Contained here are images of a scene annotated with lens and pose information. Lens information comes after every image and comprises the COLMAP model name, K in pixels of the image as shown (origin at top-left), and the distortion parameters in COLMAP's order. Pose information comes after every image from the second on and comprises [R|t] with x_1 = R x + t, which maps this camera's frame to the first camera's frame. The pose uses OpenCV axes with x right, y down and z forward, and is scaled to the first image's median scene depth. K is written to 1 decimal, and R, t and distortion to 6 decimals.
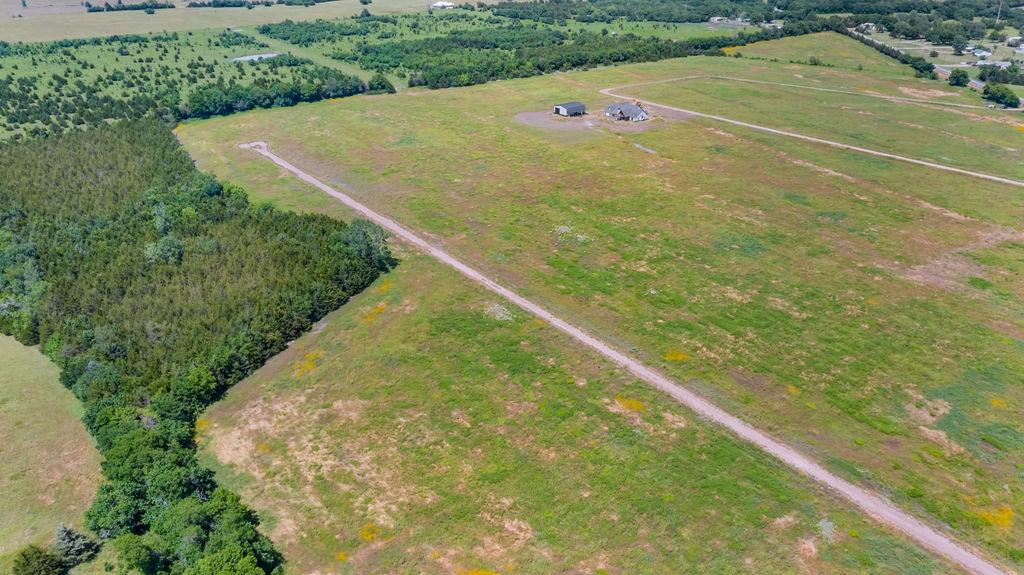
lens RADIAL K [[830.1, 0, 511.5], [0, 830.1, 286.5], [0, 0, 1]] dist [-0.011698, -0.008815]
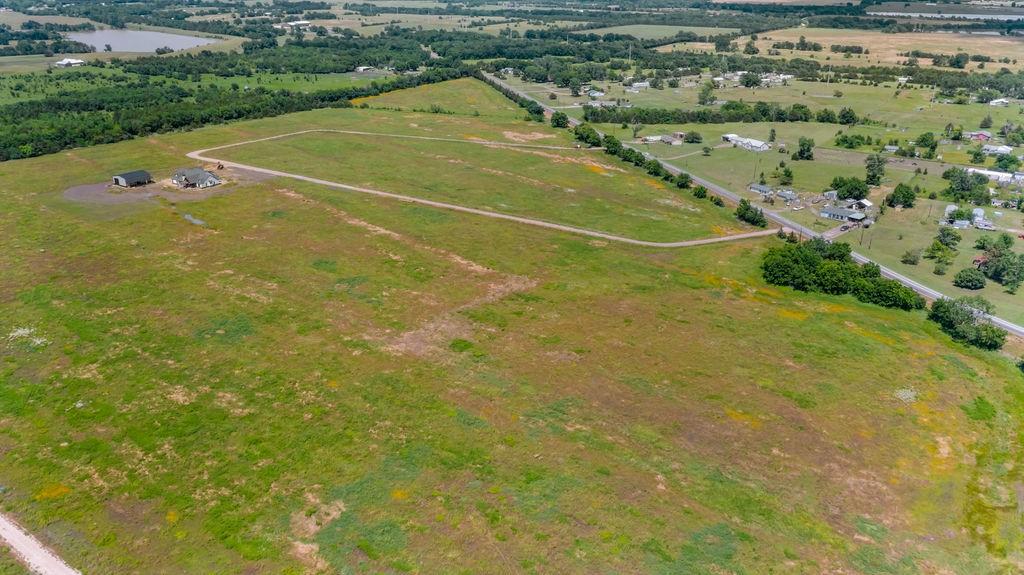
lens RADIAL K [[834.4, 0, 512.0], [0, 834.4, 287.5], [0, 0, 1]] dist [-0.015517, -0.004966]
pose [[0.951902, -0.104551, 0.288013, 0.155958], [0.119065, 0.992328, -0.033294, -0.013858], [-0.282322, 0.065985, 0.957048, 0.021468]]
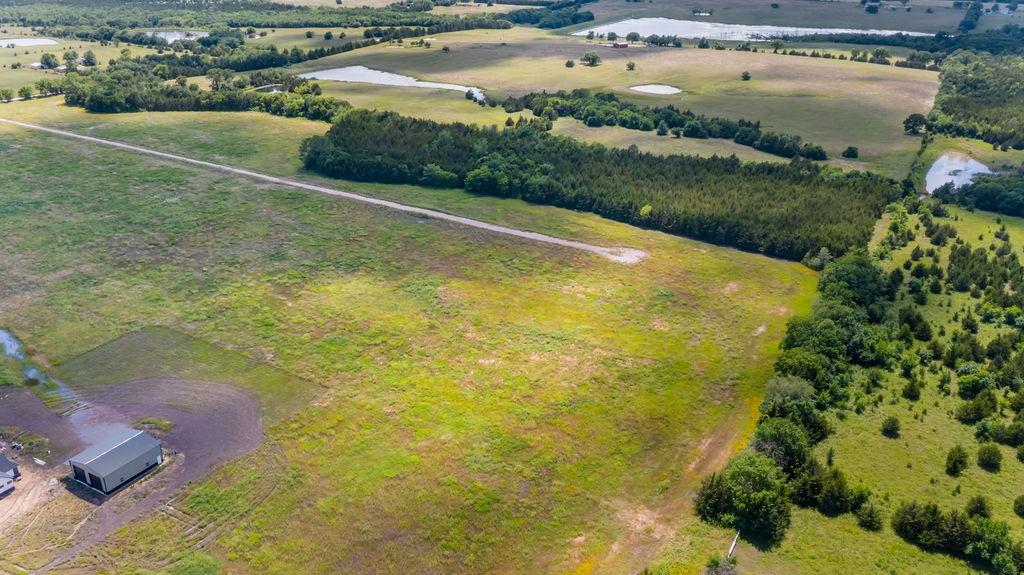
lens RADIAL K [[831.2, 0, 512.0], [0, 831.2, 287.5], [0, 0, 1]] dist [-0.020654, 0.001339]
pose [[-0.929596, 0.147057, -0.337974, 0.016083], [-0.153138, 0.679971, 0.717069, -0.456027], [0.335262, 0.718341, -0.609578, 1.005258]]
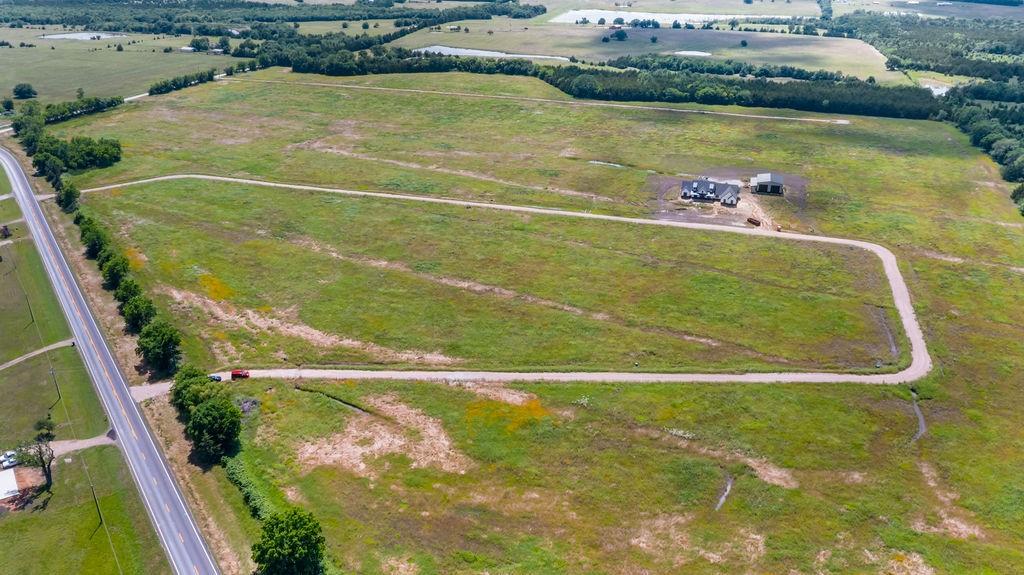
lens RADIAL K [[834.4, 0, 512.0], [0, 834.4, 287.5], [0, 0, 1]] dist [-0.015517, -0.004966]
pose [[-0.806983, 0.225921, -0.545654, 0.604133], [-0.252239, 0.703574, 0.664349, -0.504764], [0.533998, 0.673754, -0.510786, 1.102209]]
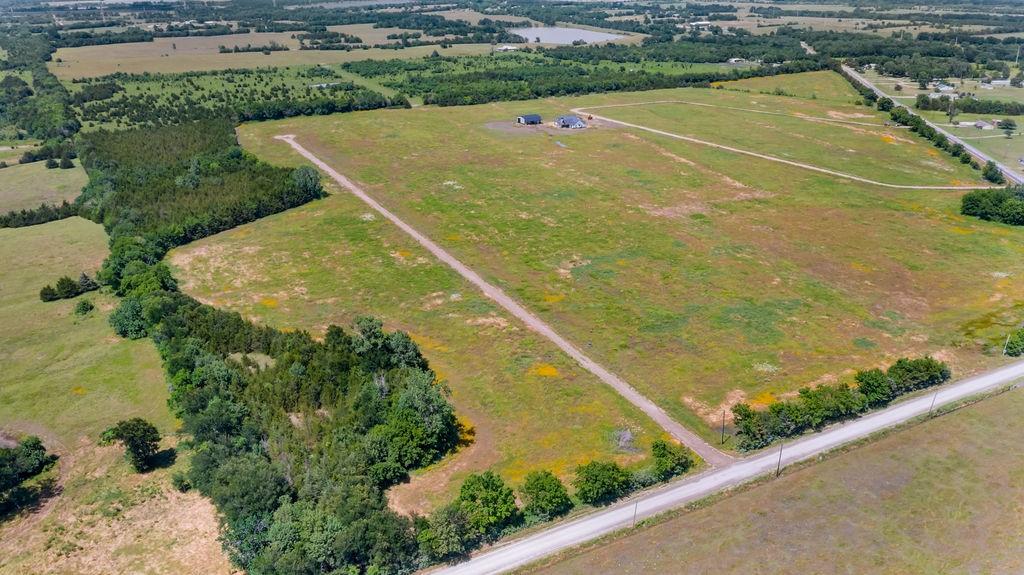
lens RADIAL K [[834.4, 0, 512.0], [0, 834.4, 287.5], [0, 0, 1]] dist [-0.015517, -0.004966]
pose [[0.986319, 0.047245, -0.157935, 0.214154], [-0.056459, 0.996924, -0.054368, 0.098220], [0.154881, 0.062541, 0.985952, -0.221925]]
